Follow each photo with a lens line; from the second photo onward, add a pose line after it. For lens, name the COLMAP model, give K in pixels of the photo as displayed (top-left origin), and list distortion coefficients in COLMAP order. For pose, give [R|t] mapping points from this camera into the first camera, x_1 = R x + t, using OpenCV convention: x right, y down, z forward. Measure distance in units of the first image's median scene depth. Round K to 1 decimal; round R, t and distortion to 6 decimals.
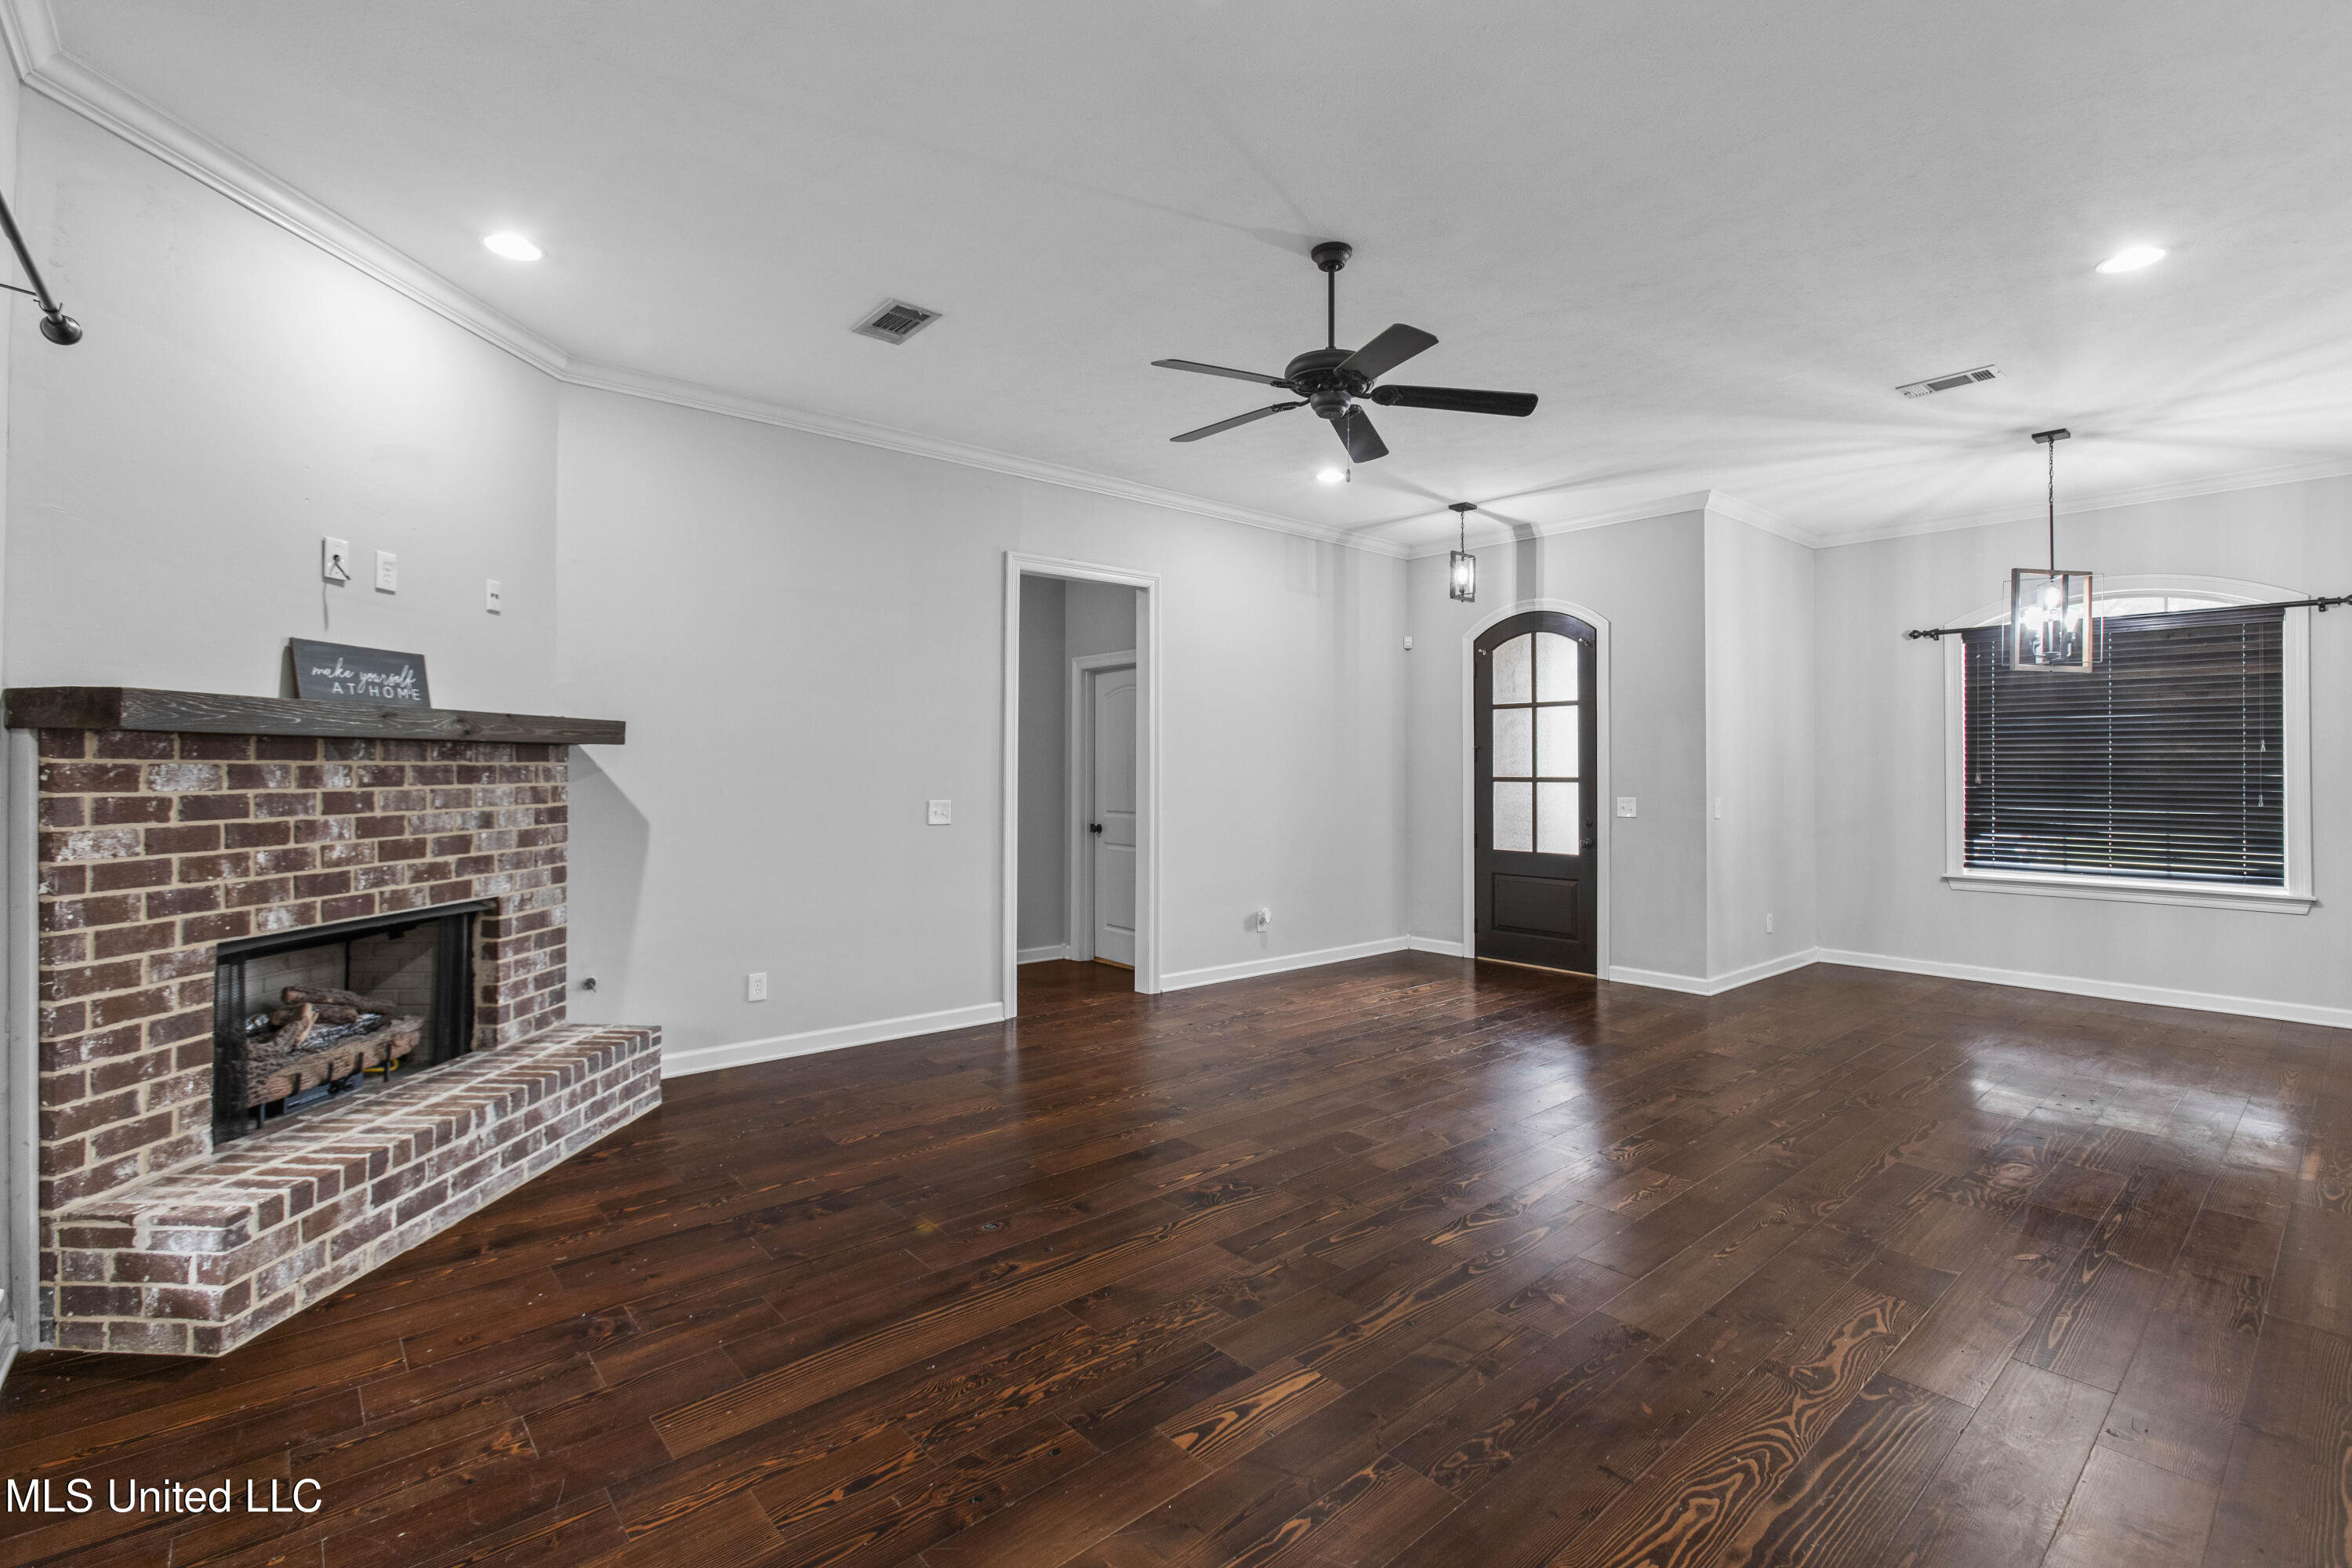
lens RADIAL K [[1049.1, 0, 1170.1], [0, 1049.1, 754.9], [0, 0, 1]] dist [0.001319, 0.000761]
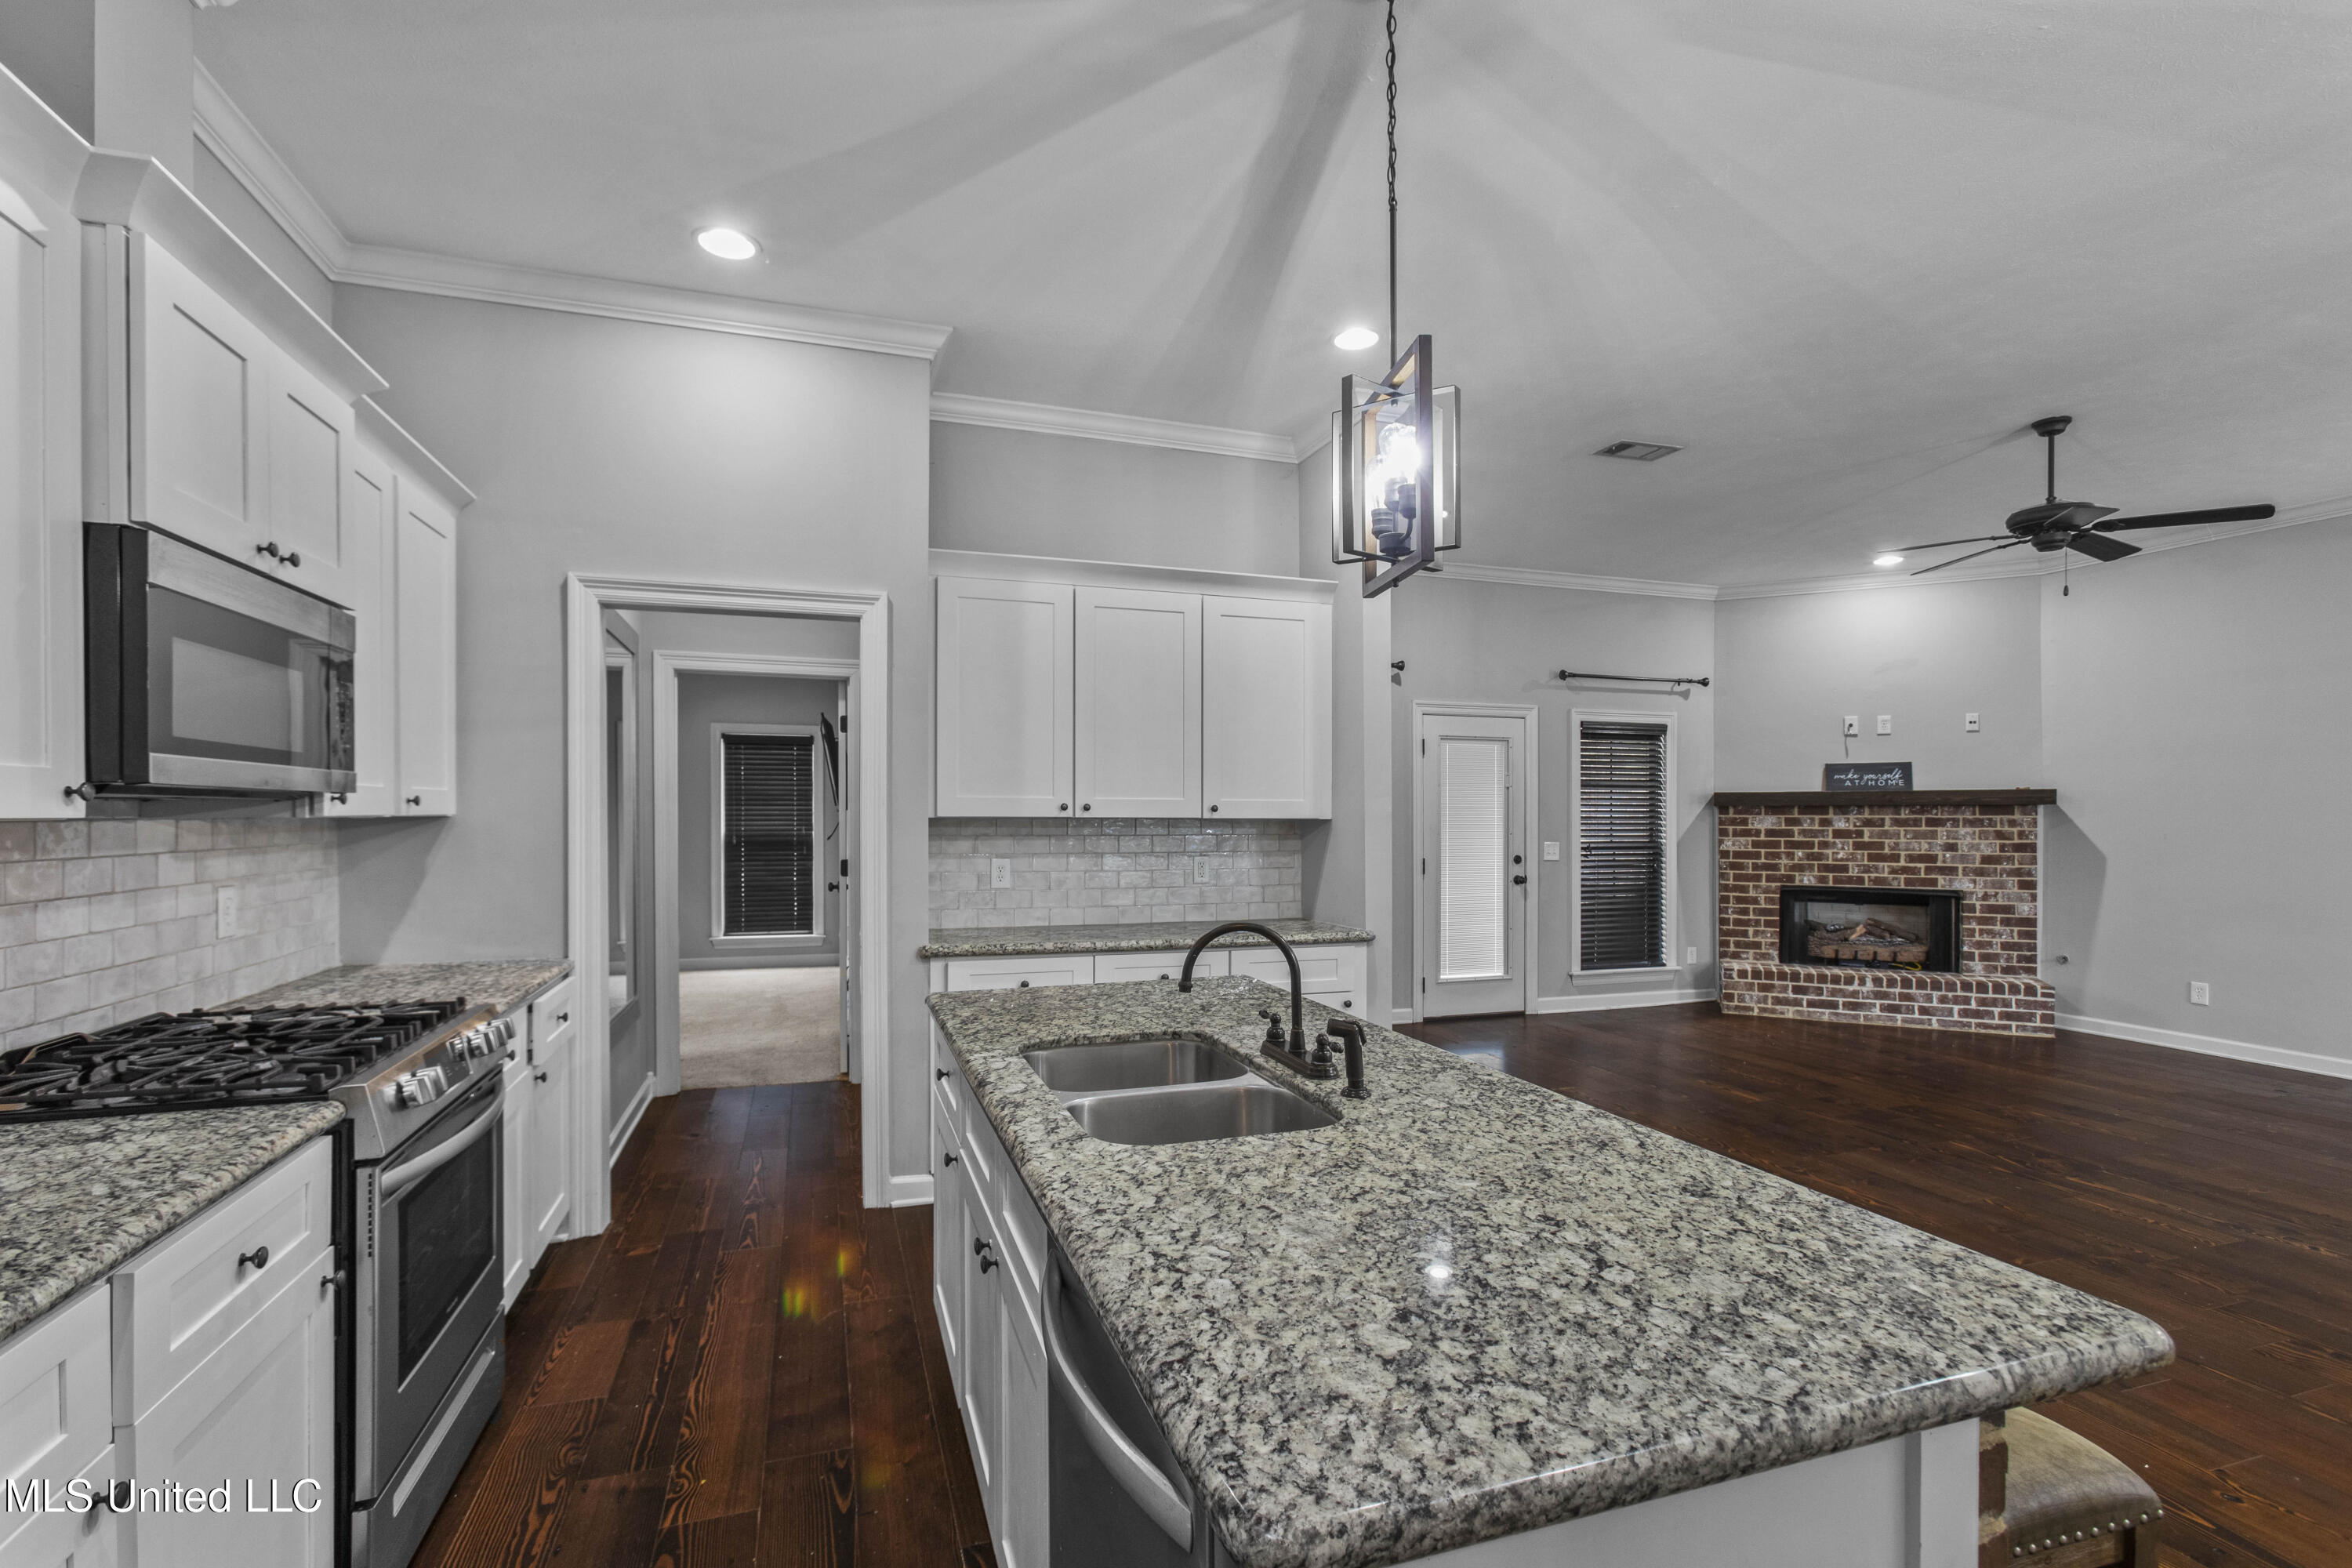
lens RADIAL K [[1042.8, 0, 1164.6], [0, 1042.8, 819.3], [0, 0, 1]] dist [-0.000005, 0.000594]
pose [[-0.383070, 0.002595, -0.923716, 1.527653], [0.009269, 0.999957, -0.001035, 0.002072], [0.923673, -0.008958, -0.383077, 0.413110]]
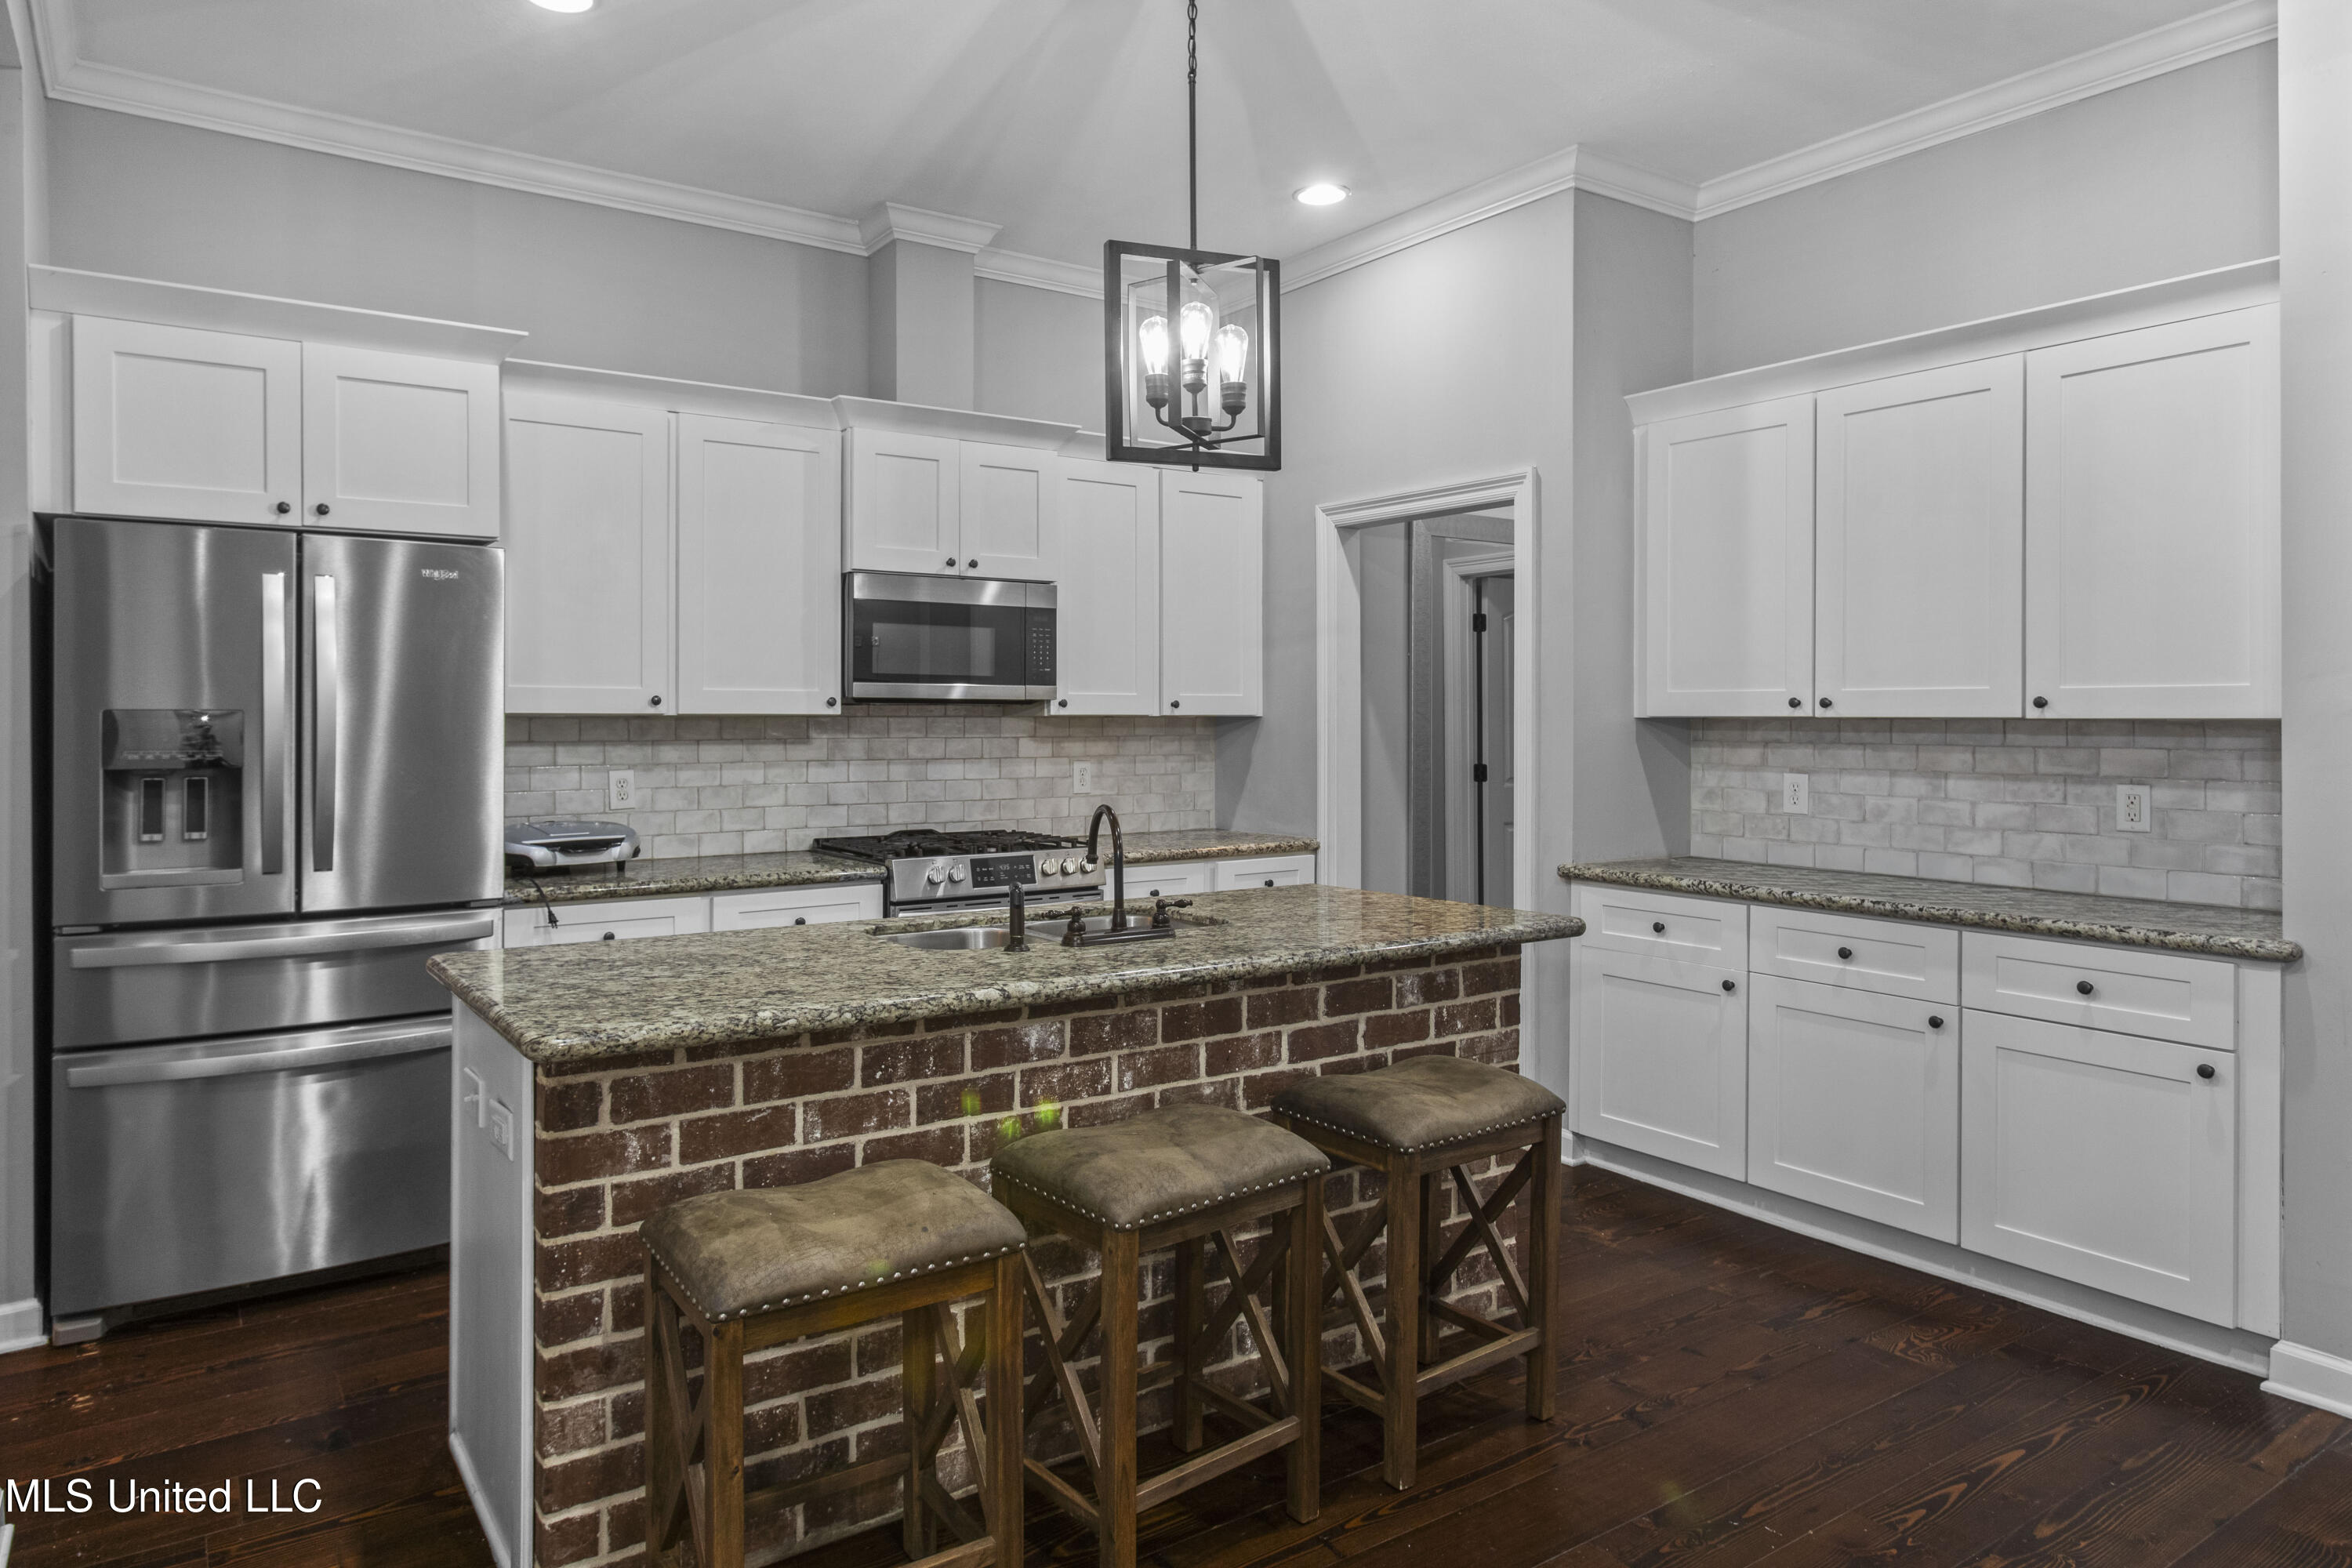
lens RADIAL K [[1494.9, 0, 1168.0], [0, 1494.9, 724.7], [0, 0, 1]] dist [-0.003485, 0.000930]
pose [[-0.995290, -0.002549, 0.096913, 0.940417], [-0.003343, 0.999962, -0.008031, 0.013884], [-0.096888, -0.008317, -0.995261, 1.046858]]
